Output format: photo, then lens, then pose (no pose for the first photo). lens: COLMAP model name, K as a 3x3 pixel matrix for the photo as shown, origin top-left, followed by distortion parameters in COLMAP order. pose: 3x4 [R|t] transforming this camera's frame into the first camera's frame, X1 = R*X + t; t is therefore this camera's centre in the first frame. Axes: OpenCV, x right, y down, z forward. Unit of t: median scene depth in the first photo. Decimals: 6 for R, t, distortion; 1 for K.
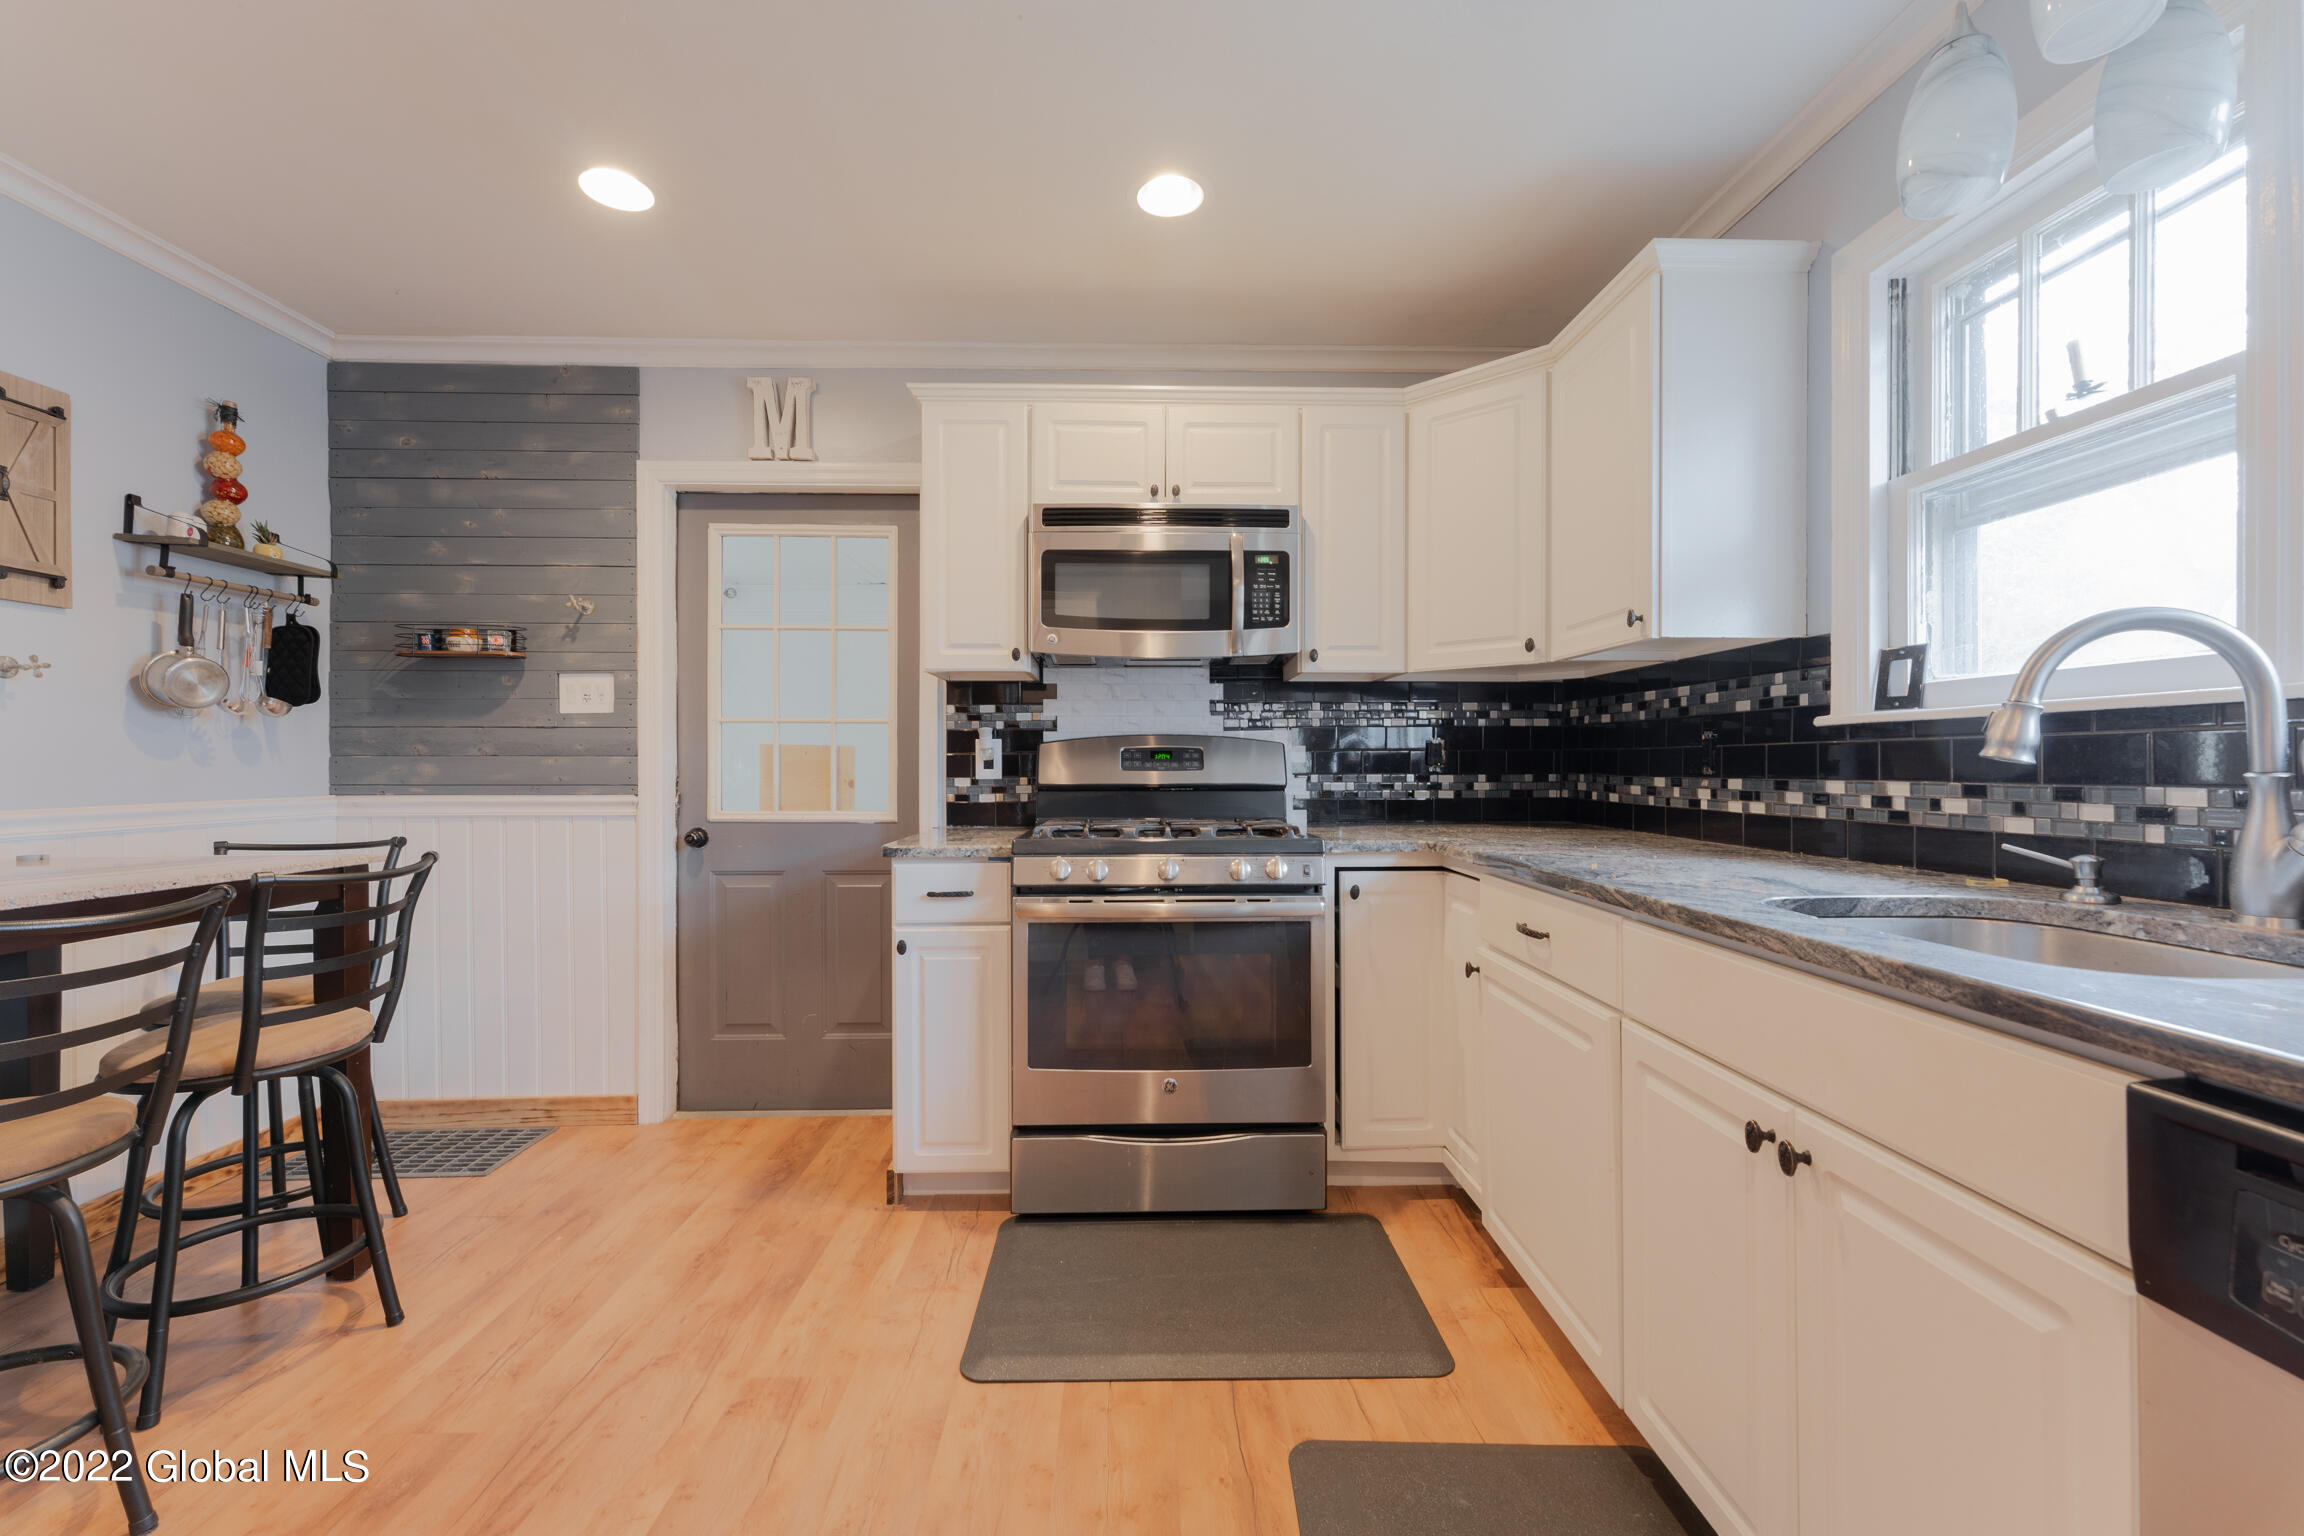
lens RADIAL K [[937.0, 0, 1155.5], [0, 937.0, 769.7], [0, 0, 1]] dist [0.001694, 0.000207]
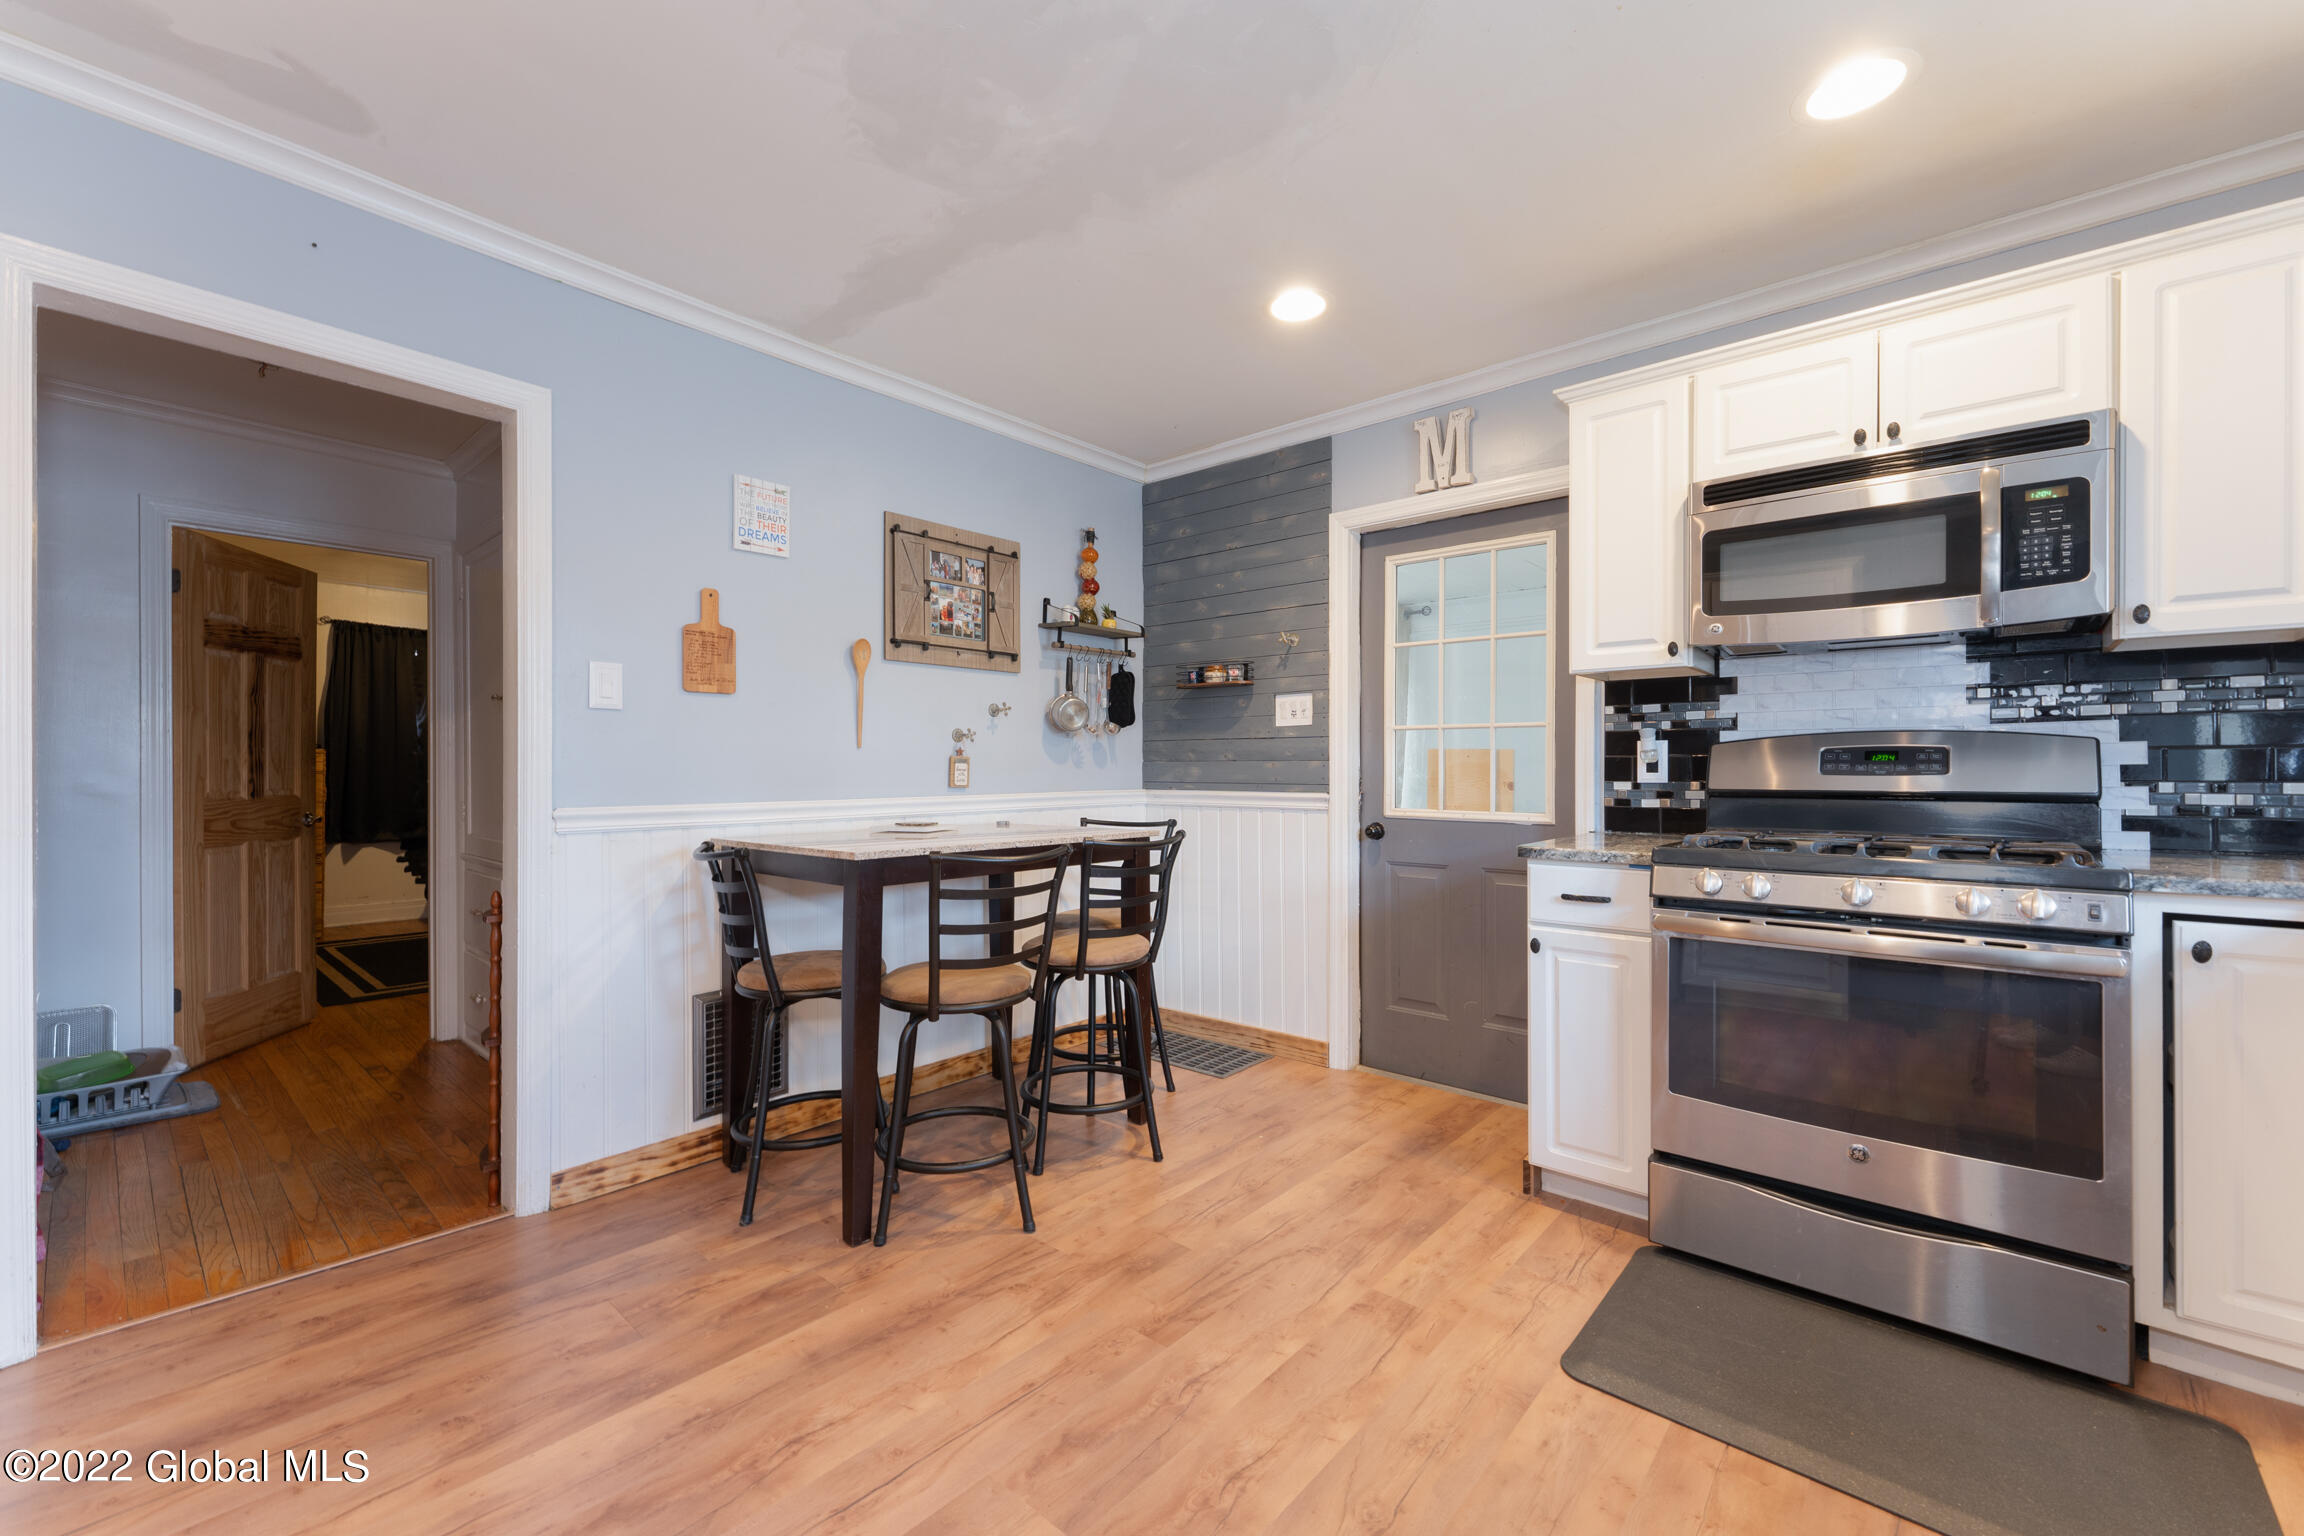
lens RADIAL K [[937.0, 0, 1145.2], [0, 937.0, 767.1], [0, 0, 1]] dist [0.001694, 0.000207]
pose [[0.728655, -0.000419, -0.684881, 0.115084], [-0.002946, 0.999989, -0.003746, -0.001018], [0.684874, 0.004747, 0.728646, -0.039787]]
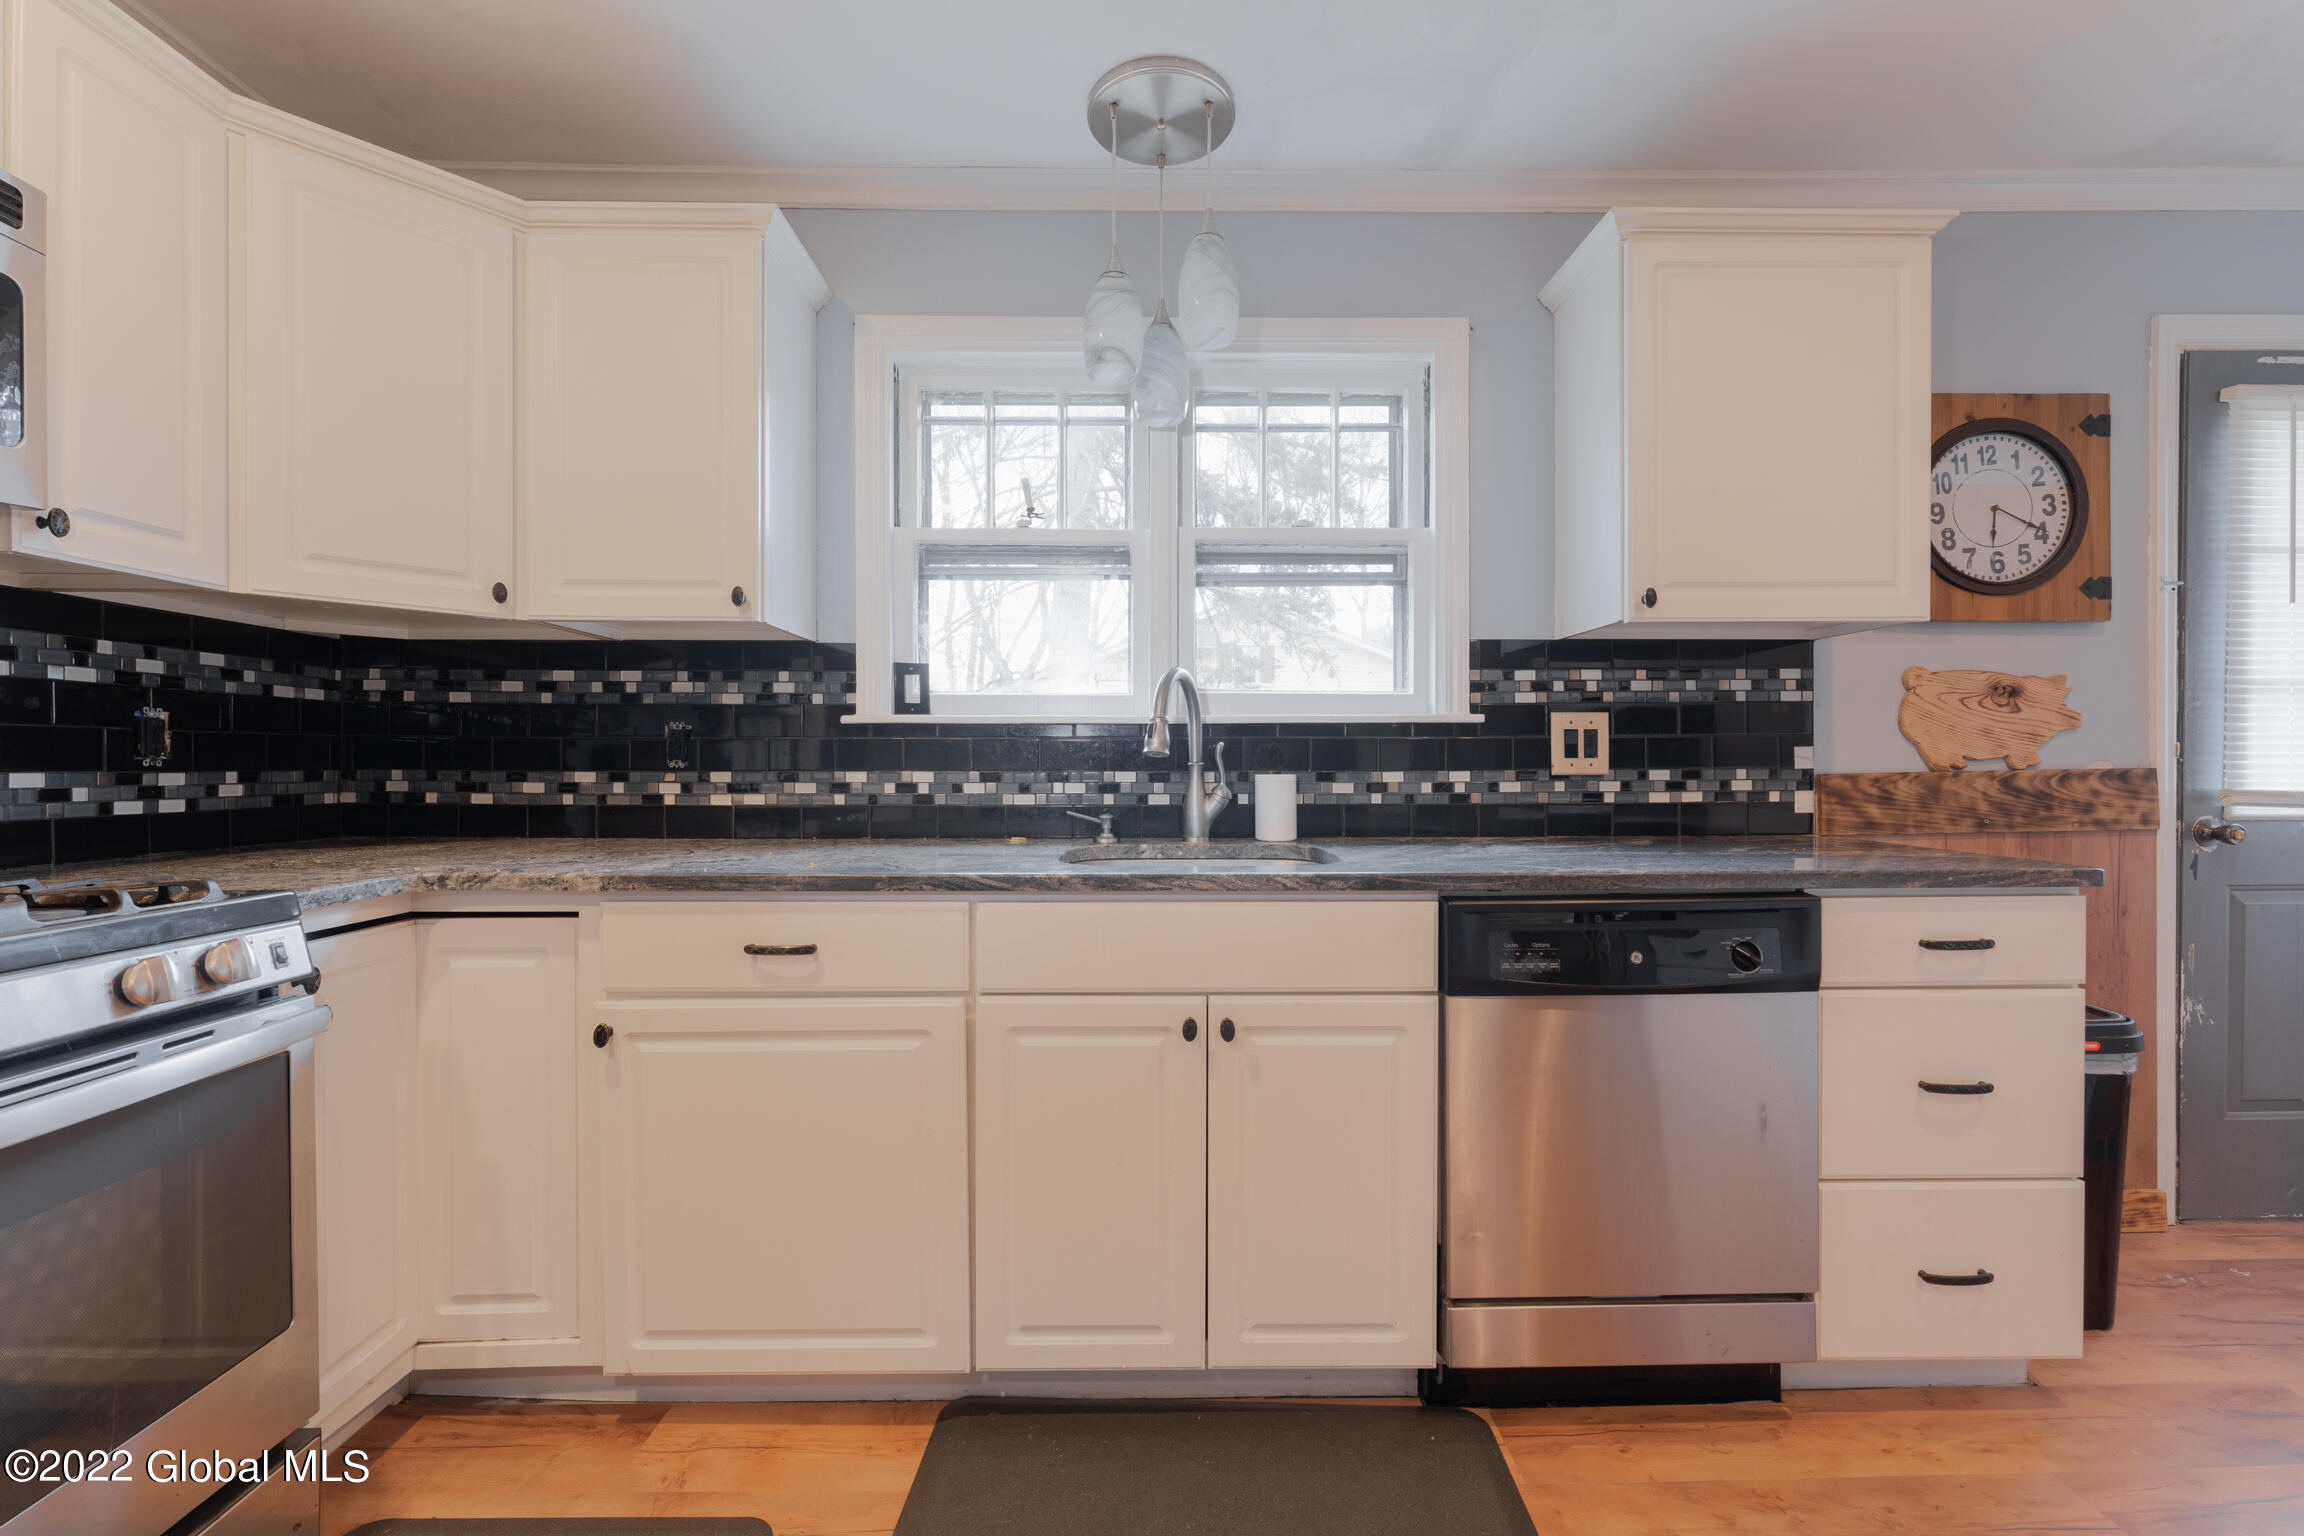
lens RADIAL K [[937.0, 0, 1149.7], [0, 937.0, 771.2], [0, 0, 1]] dist [0.001694, 0.000207]
pose [[0.009510, -0.007753, 0.999925, -0.328113], [0.003355, 0.999965, 0.007722, 0.002821], [-0.999949, 0.003281, 0.009536, 0.478368]]
